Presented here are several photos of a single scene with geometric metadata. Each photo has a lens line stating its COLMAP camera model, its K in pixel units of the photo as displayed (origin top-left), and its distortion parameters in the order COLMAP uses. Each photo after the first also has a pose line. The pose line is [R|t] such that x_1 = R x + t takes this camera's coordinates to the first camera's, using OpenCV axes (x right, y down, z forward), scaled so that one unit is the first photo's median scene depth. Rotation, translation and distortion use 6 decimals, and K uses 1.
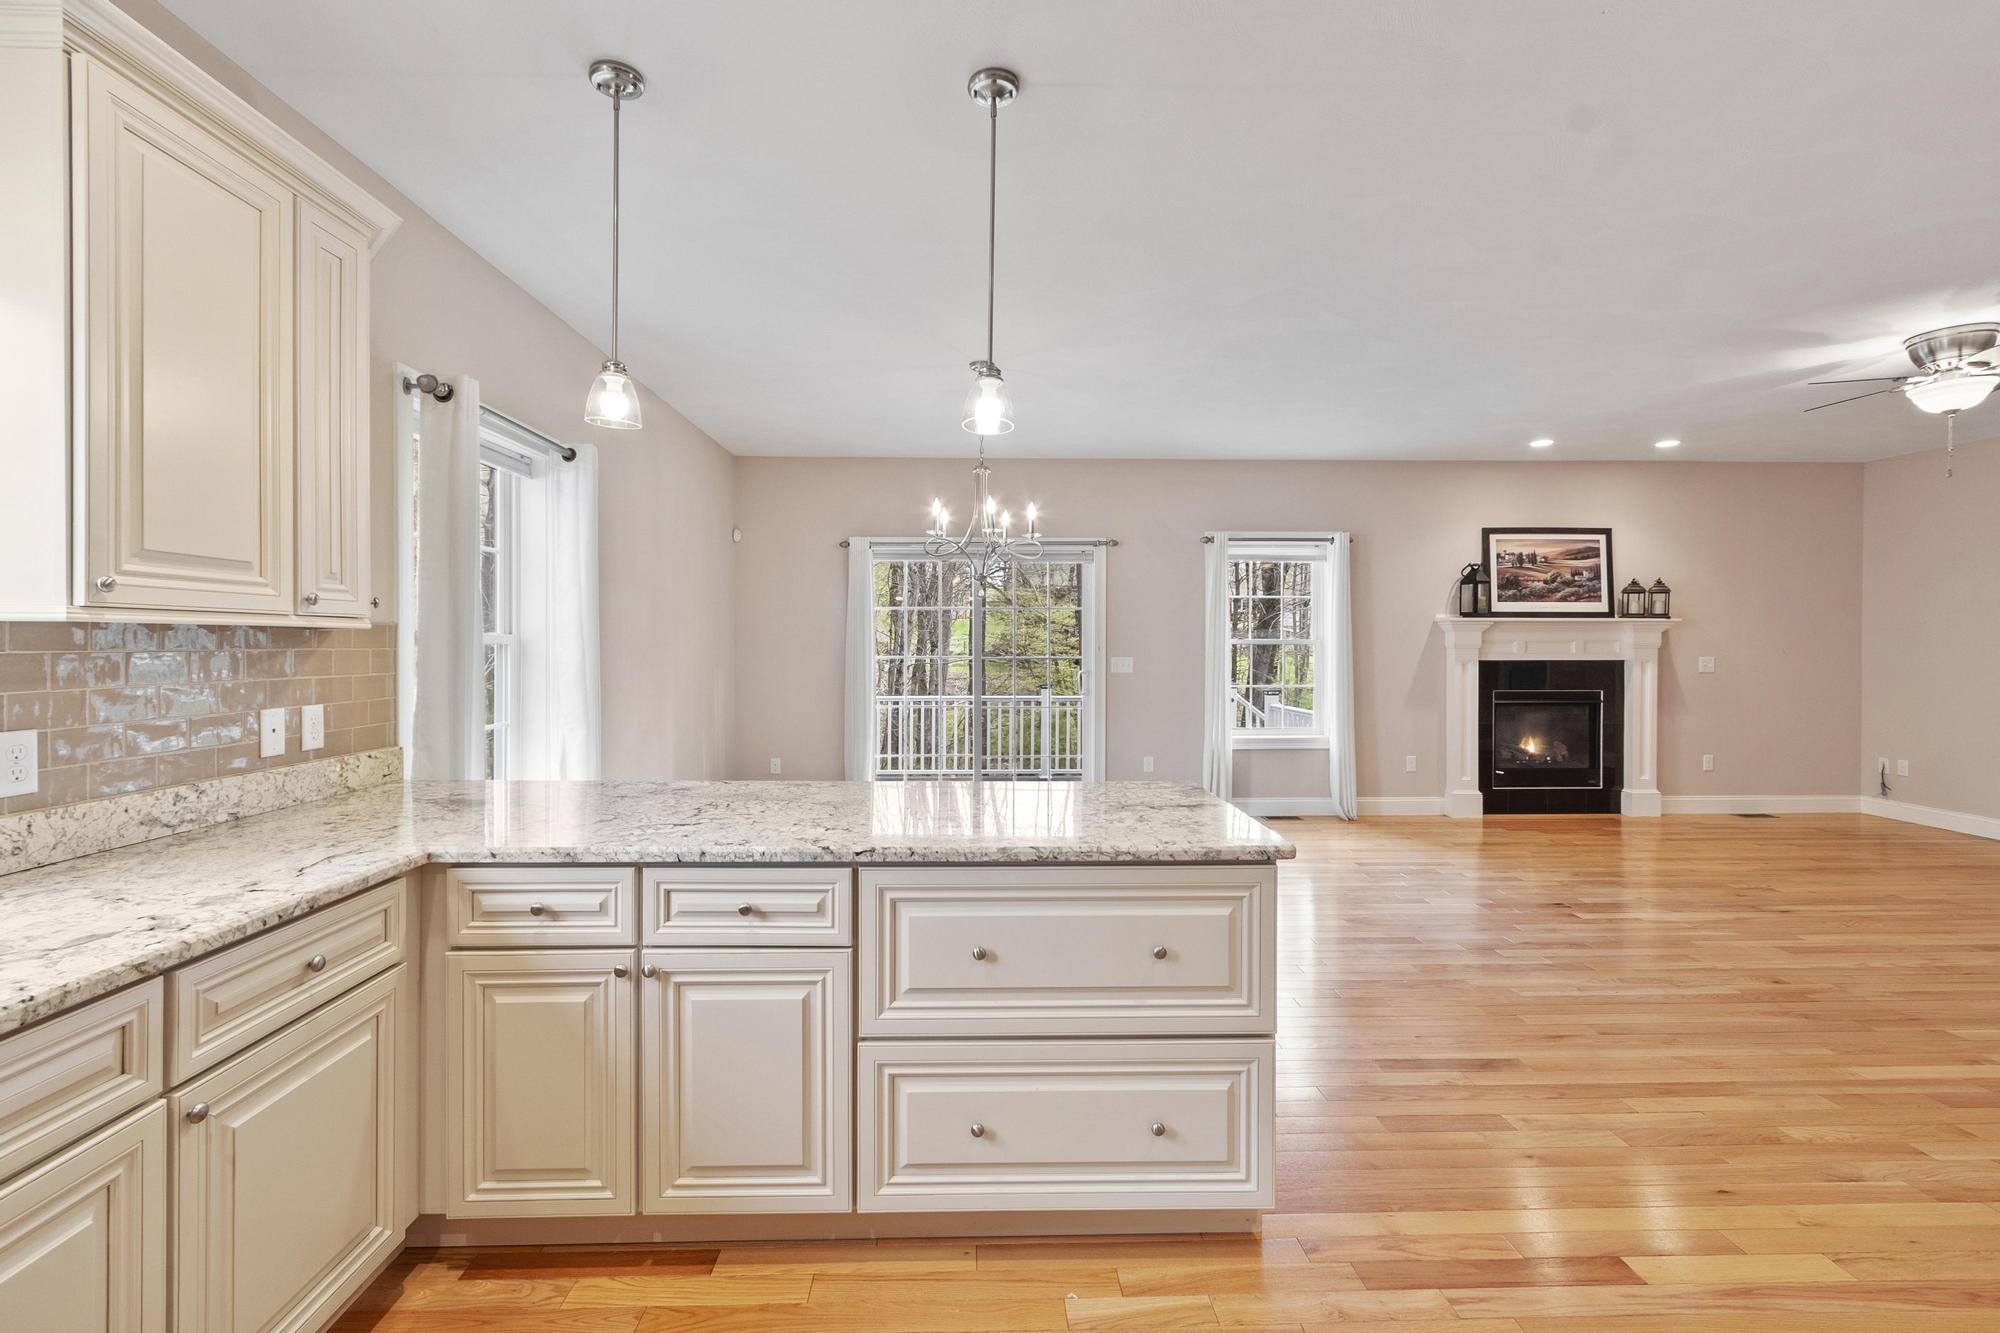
lens RADIAL K [[882.1, 0, 1005.2], [0, 882.1, 636.4], [0, 0, 1]] dist [-0.000049, 0.002113]
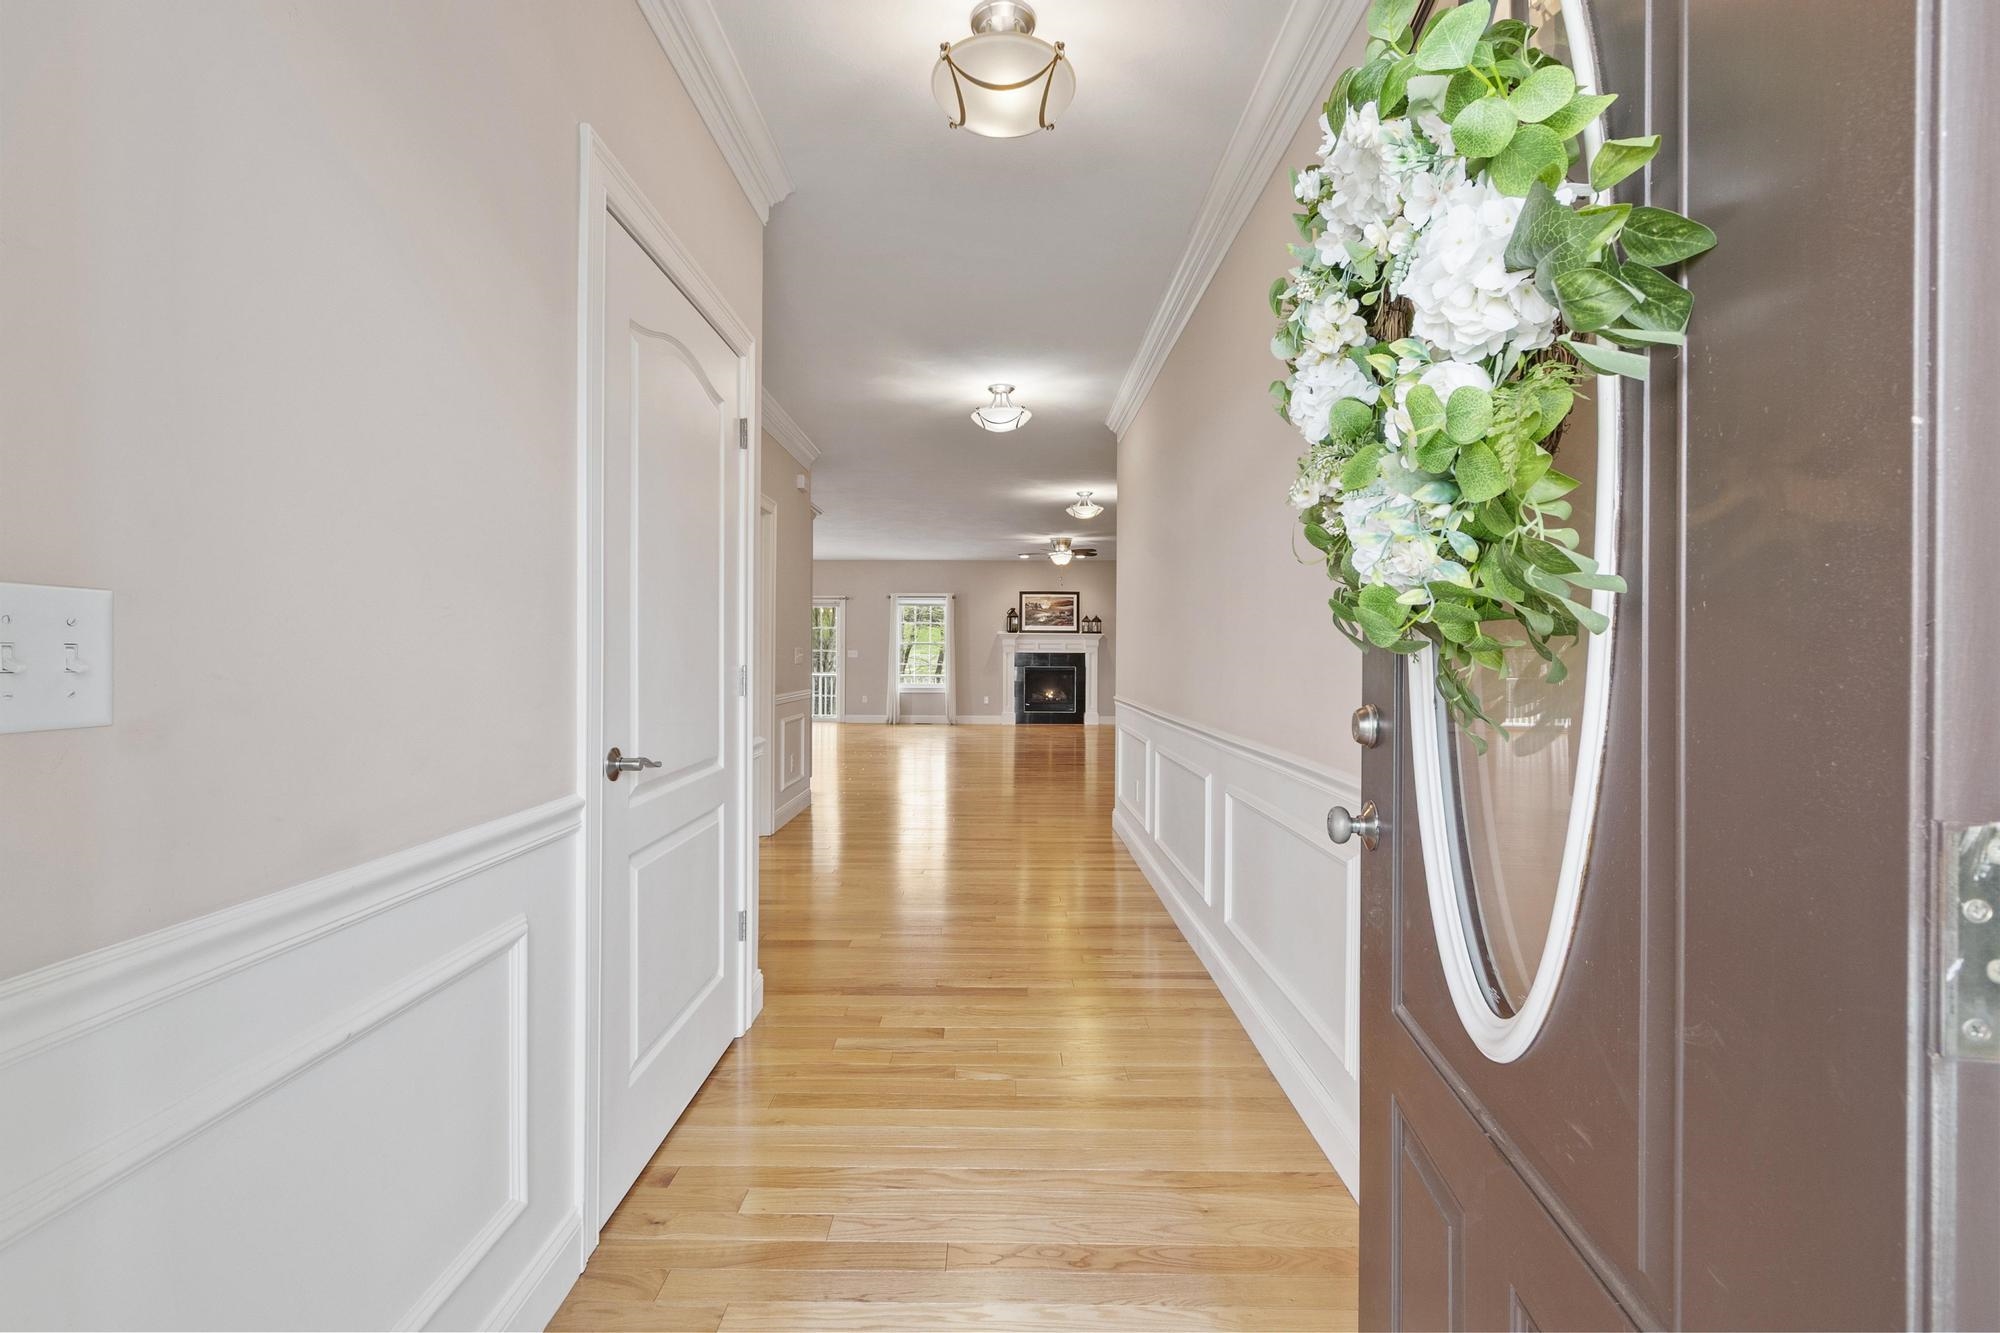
lens RADIAL K [[882.1, 0, 983.9], [0, 882.1, 659.5], [0, 0, 1]] dist [-0.000049, 0.002113]
pose [[0.999816, 0.004605, 0.018614, 0.554507], [-0.004809, 0.999929, 0.010917, 0.027096], [-0.018562, -0.011005, 0.999767, -1.525193]]
